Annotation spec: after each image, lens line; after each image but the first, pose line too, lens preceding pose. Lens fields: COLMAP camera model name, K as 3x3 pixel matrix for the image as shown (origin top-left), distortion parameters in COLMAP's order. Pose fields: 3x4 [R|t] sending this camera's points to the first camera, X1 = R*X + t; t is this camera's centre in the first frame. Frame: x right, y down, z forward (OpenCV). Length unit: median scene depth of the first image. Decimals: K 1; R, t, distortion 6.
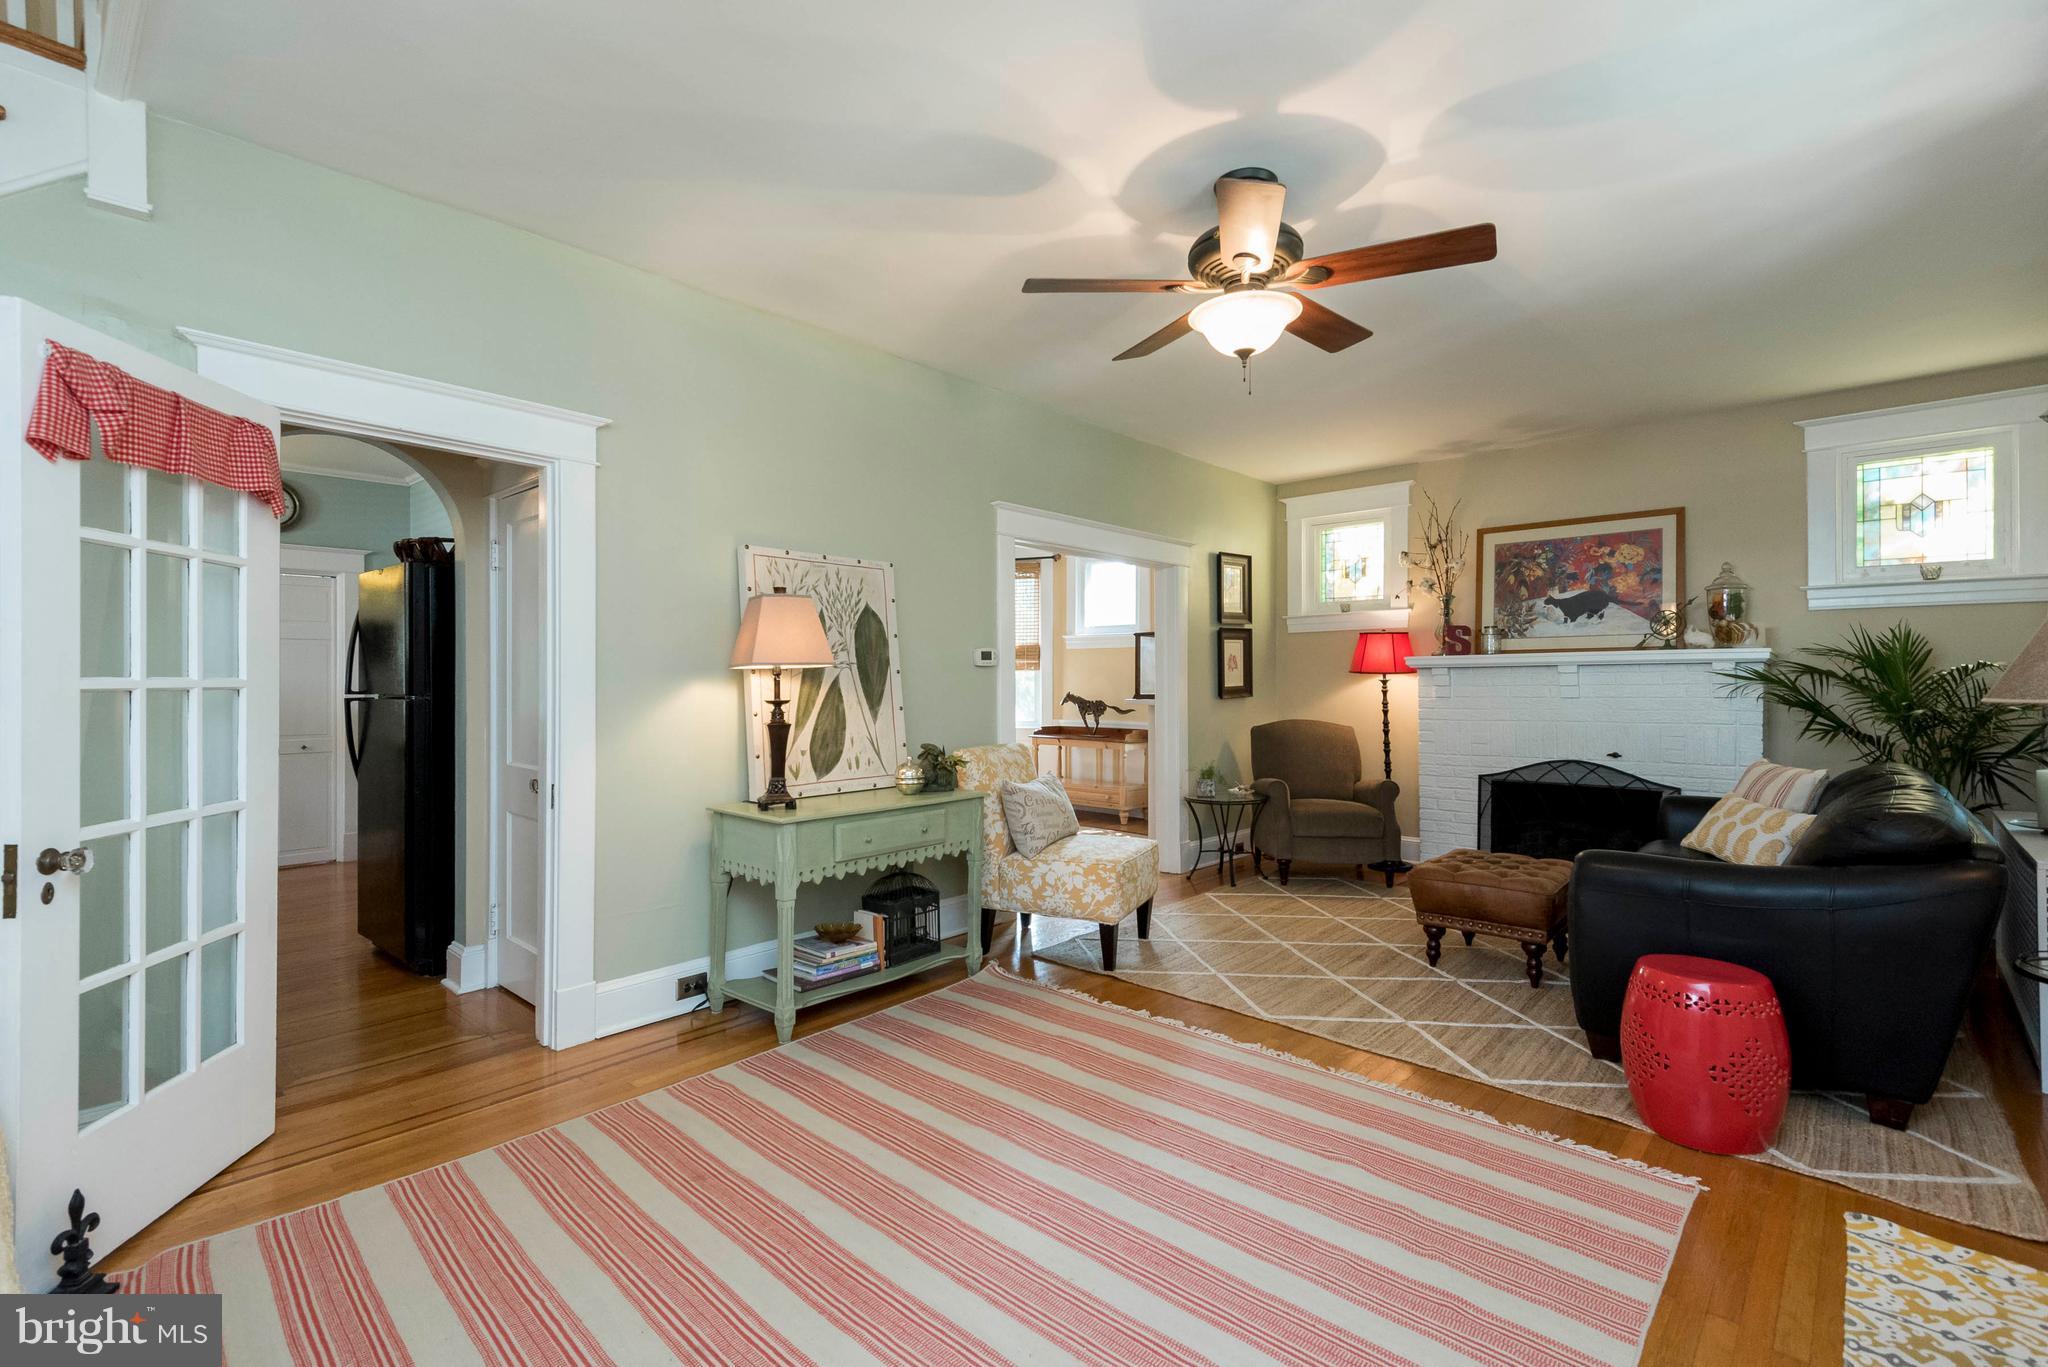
lens RADIAL K [[910.6, 0, 1012.8], [0, 910.6, 681.5], [0, 0, 1]] dist [0.004599, -0.002167]
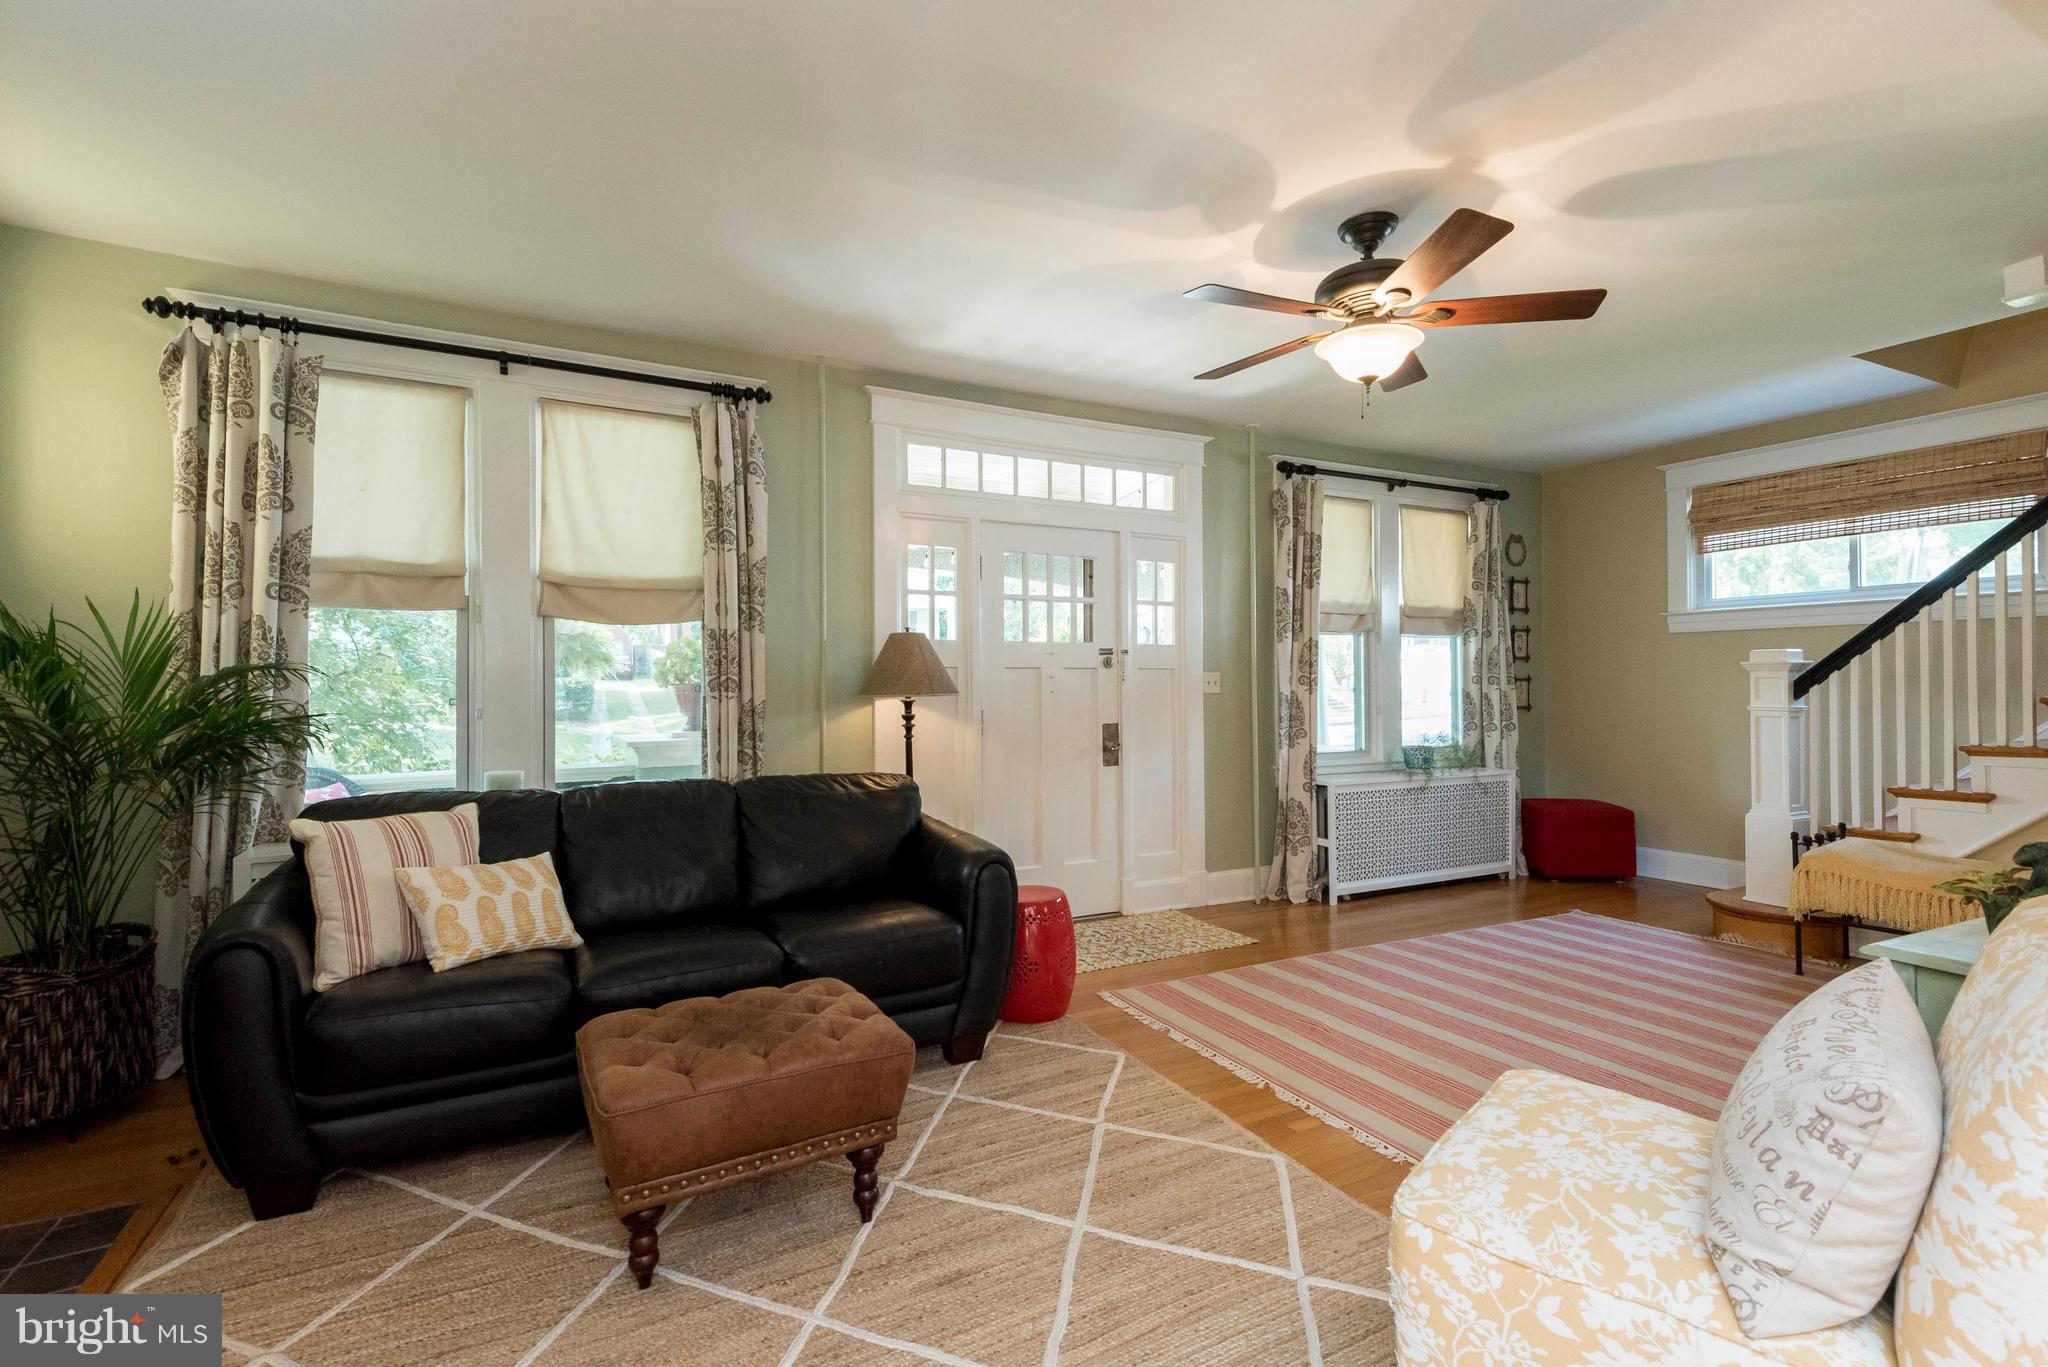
lens RADIAL K [[940.3, 0, 1014.6], [0, 940.3, 678.3], [0, 0, 1]] dist [0.022703, -0.007919]
pose [[-0.943540, 0.004741, 0.331224, 0.193152], [0.003815, 0.999987, -0.003445, -0.002743], [-0.331236, -0.001987, -0.943546, 1.491853]]
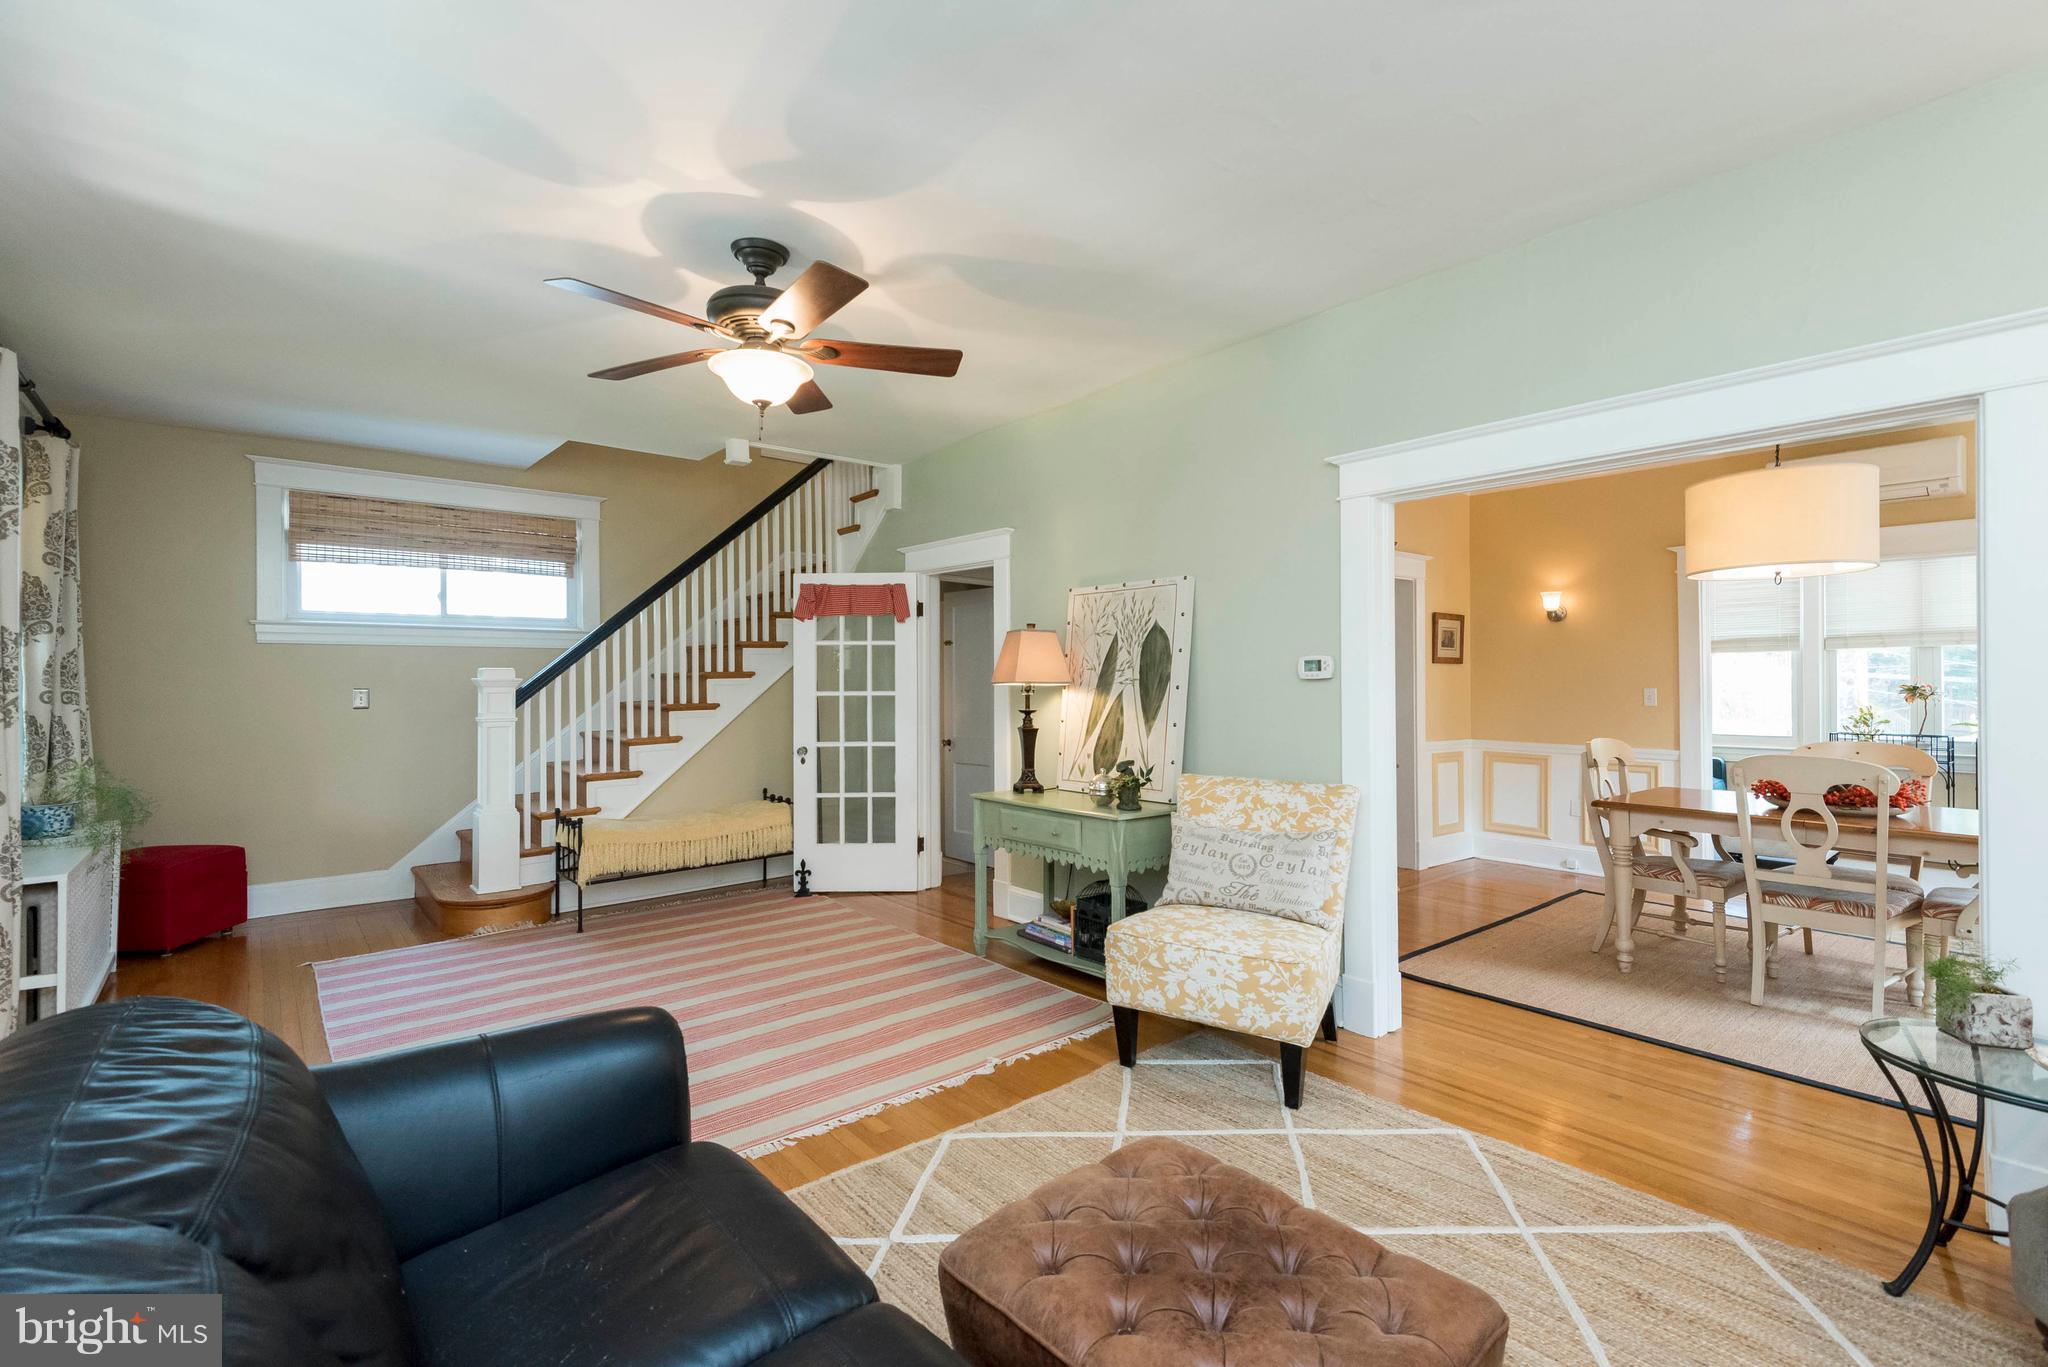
lens RADIAL K [[910.6, 0, 1039.8], [0, 910.6, 680.3], [0, 0, 1]] dist [0.004599, -0.002167]
pose [[-0.114361, -0.000082, -0.993439, 0.885538], [0.002434, 0.999997, -0.000363, -0.018608], [0.993436, -0.002460, -0.114360, 0.988458]]
